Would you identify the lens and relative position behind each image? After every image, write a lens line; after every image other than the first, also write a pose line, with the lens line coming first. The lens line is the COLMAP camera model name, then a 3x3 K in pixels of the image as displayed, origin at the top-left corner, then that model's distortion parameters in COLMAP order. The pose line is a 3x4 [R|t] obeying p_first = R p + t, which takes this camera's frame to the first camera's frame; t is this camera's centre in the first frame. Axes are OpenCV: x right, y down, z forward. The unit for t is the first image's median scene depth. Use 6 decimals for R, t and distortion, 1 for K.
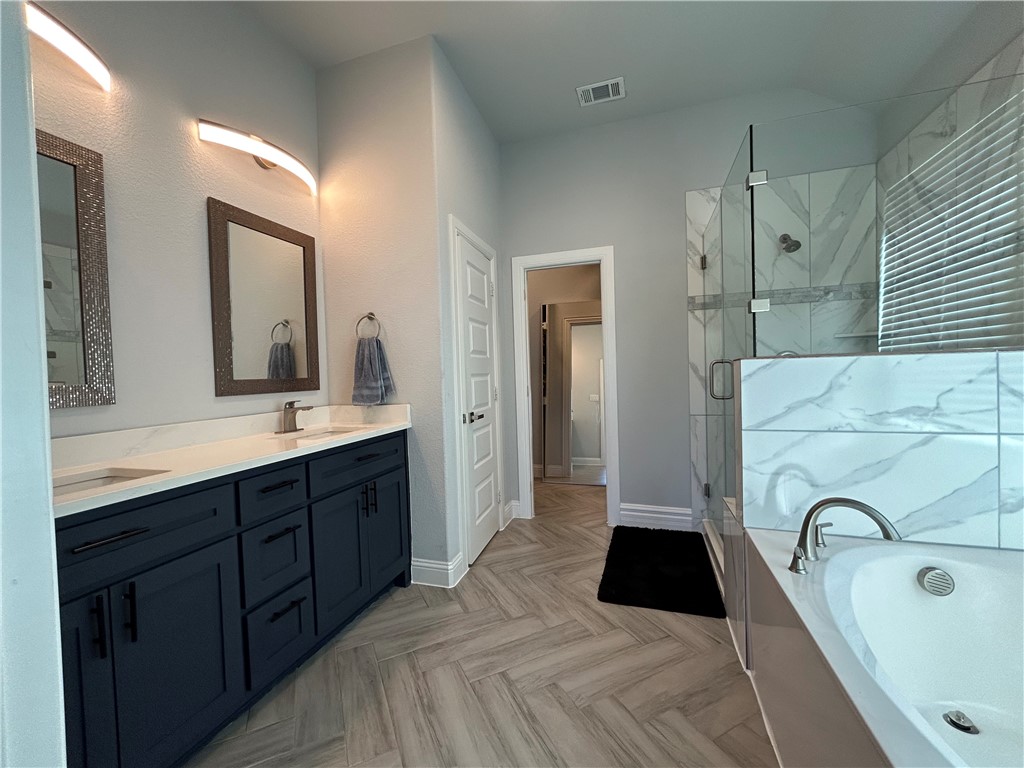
lens RADIAL K [[416.2, 0, 507.9], [0, 416.2, 381.9], [0, 0, 1]] dist [-0.000920, 0.000022]
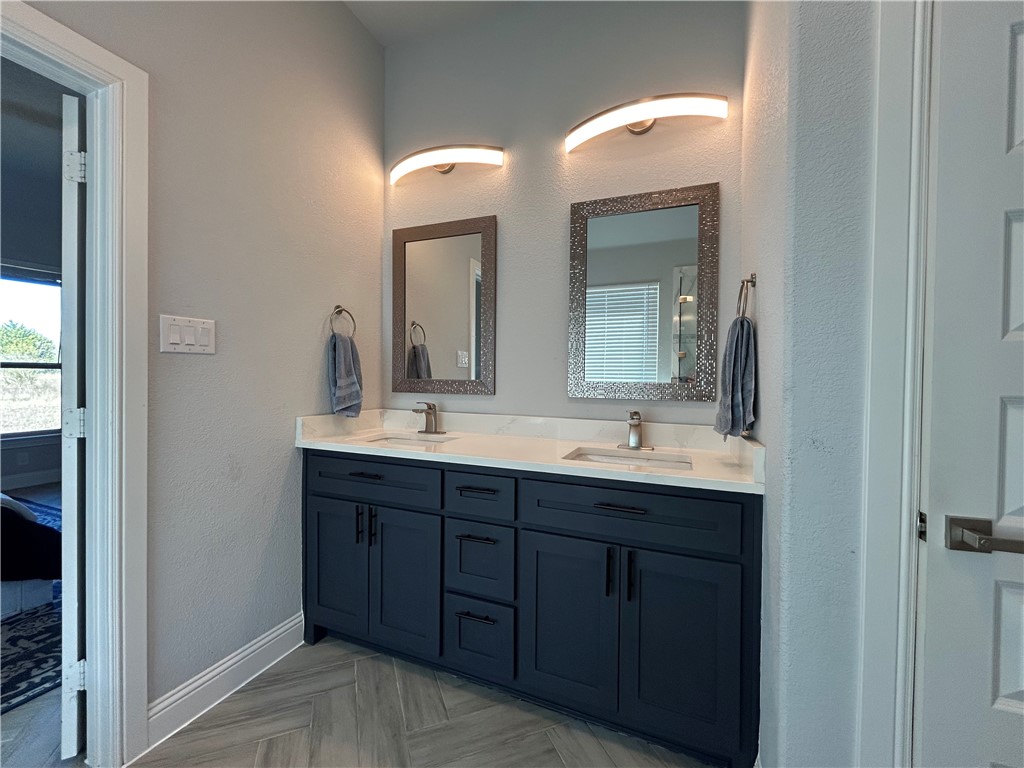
lens RADIAL K [[408.7, 0, 513.0], [0, 408.7, 387.0], [0, 0, 1]] dist [-0.001136, -0.000004]
pose [[-0.053647, 0.049830, -0.997316, 0.308246], [-0.041462, 0.997782, 0.052083, -0.036205], [0.997699, 0.044145, -0.051462, 0.881526]]
